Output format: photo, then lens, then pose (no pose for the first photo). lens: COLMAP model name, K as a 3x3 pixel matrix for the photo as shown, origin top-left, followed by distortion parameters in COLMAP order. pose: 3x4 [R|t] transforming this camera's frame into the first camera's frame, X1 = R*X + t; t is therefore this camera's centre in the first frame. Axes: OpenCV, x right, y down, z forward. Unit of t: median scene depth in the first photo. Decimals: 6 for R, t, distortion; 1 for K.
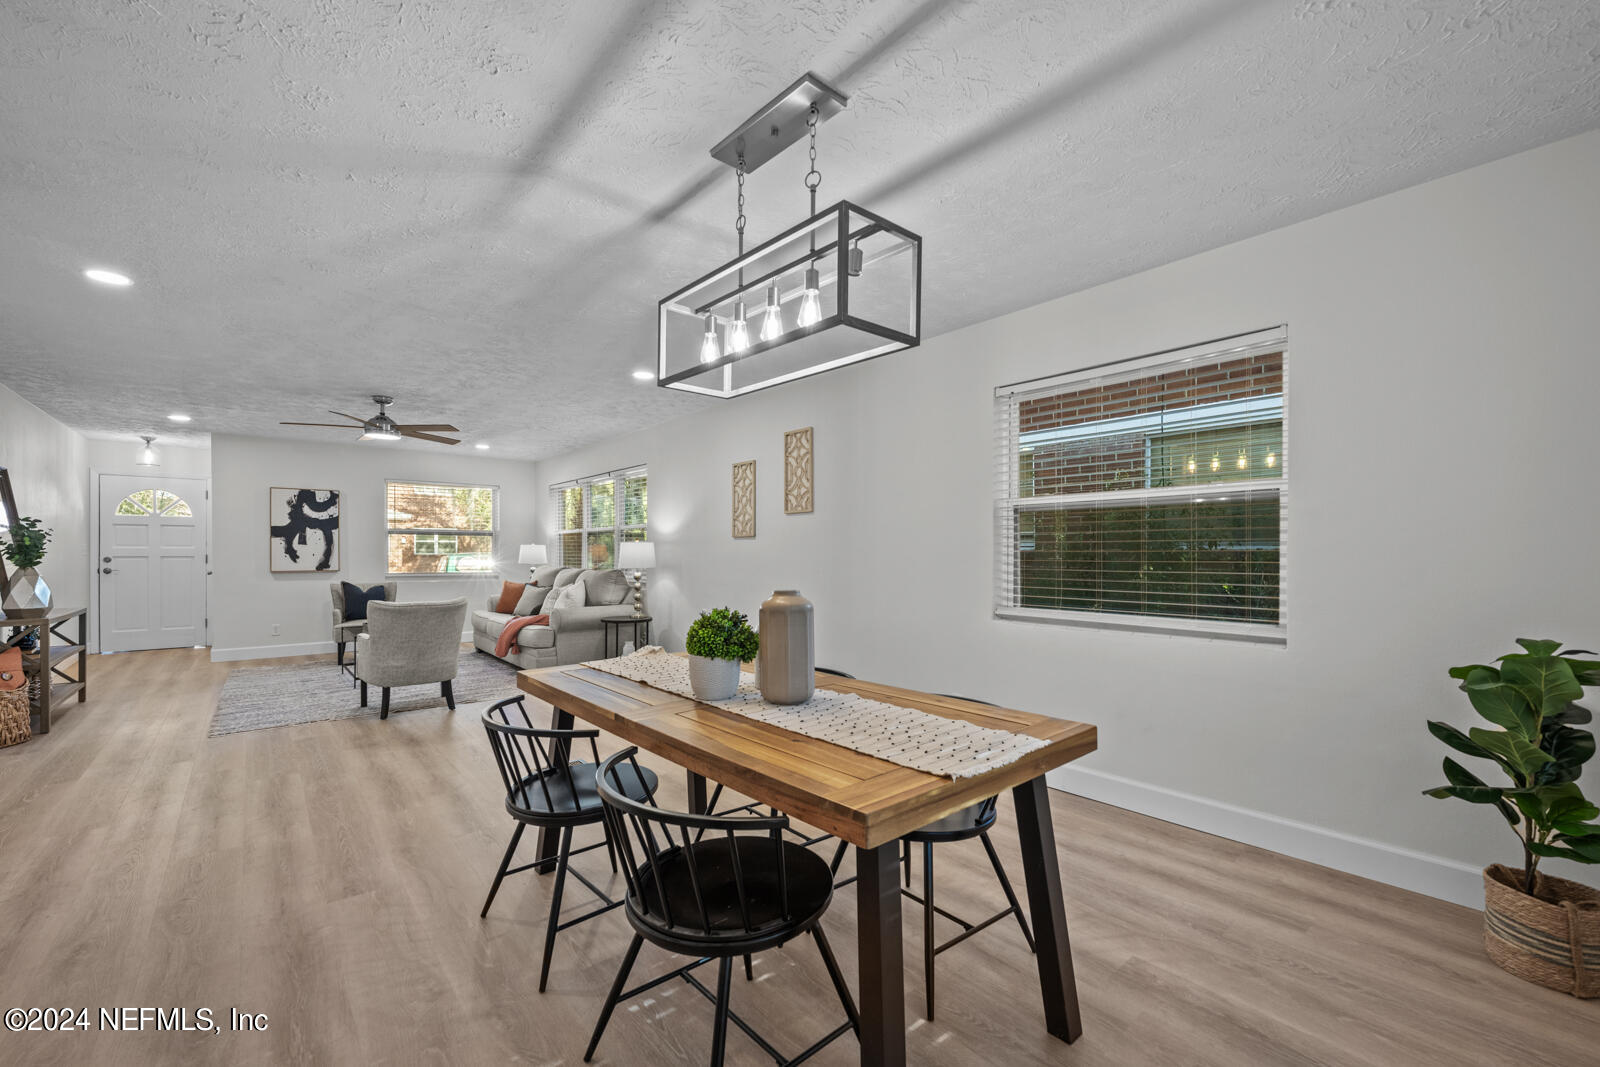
lens RADIAL K [[645.7, 0, 800.3], [0, 645.7, 556.6], [0, 0, 1]] dist [0.003313, -0.002401]
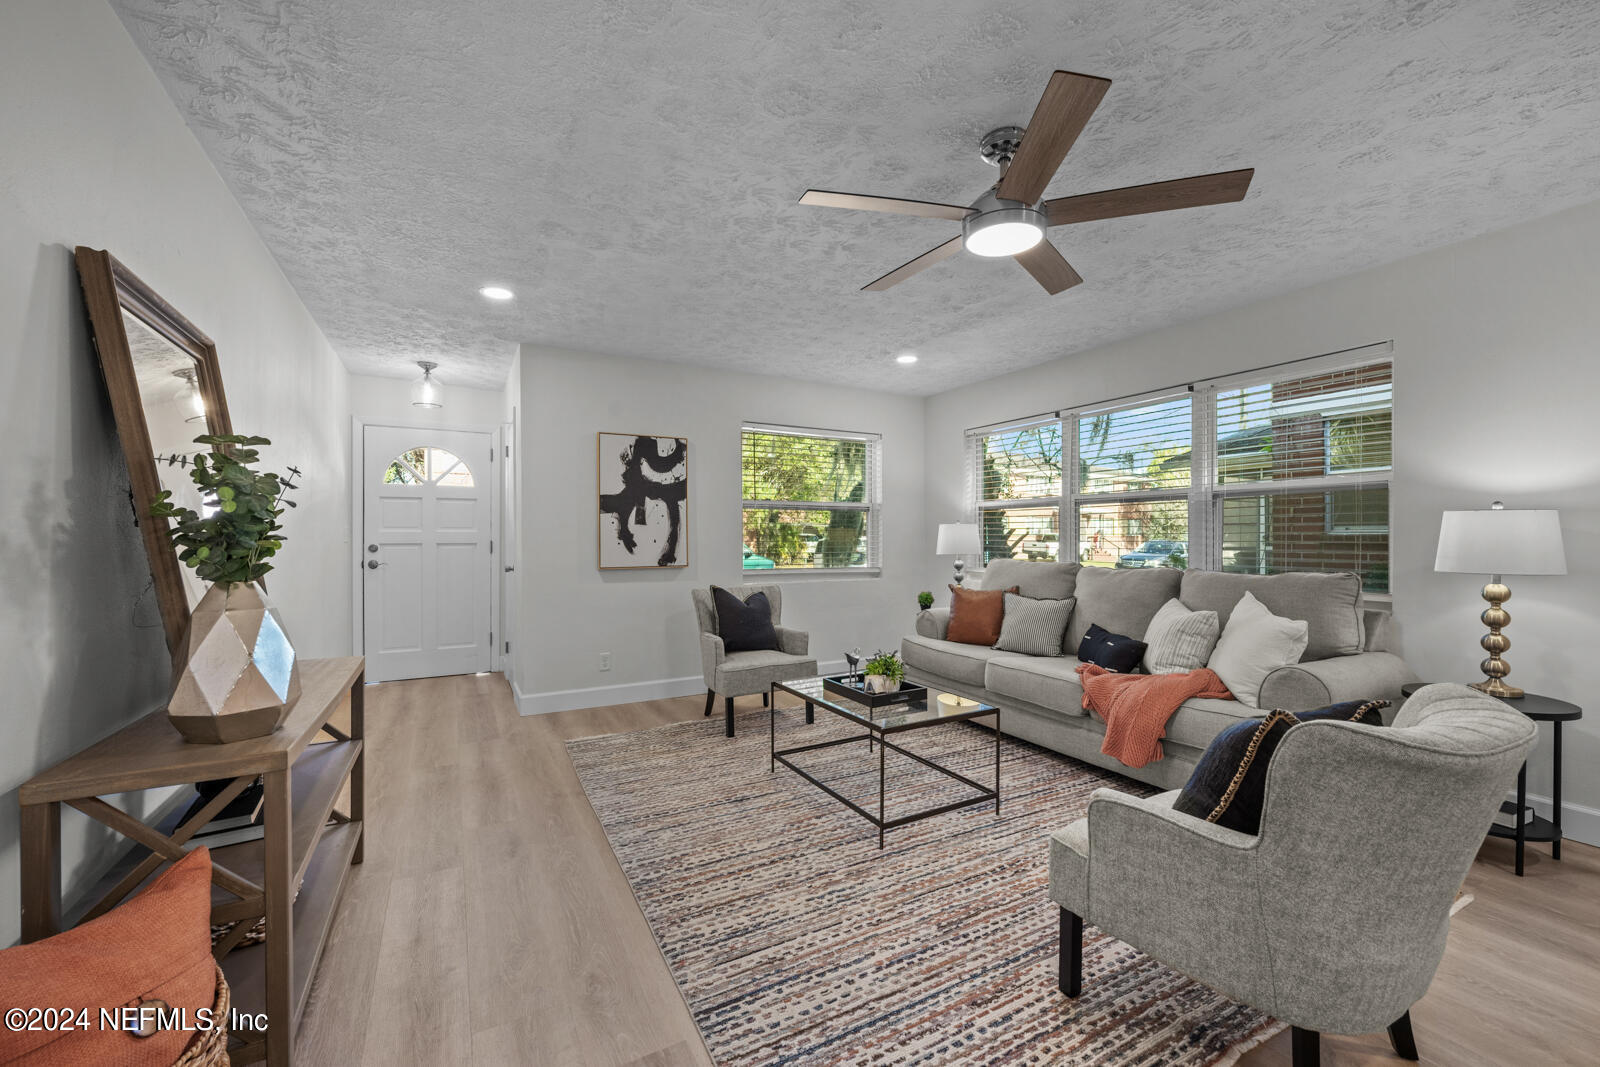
lens RADIAL K [[645.7, 0, 814.1], [0, 645.7, 539.4], [0, 0, 1]] dist [0.003313, -0.002401]
pose [[0.980961, -0.001677, -0.194199, -0.497801], [0.001185, 0.999996, -0.002651, -0.002602], [0.194203, 0.002371, 0.980959, 0.433111]]
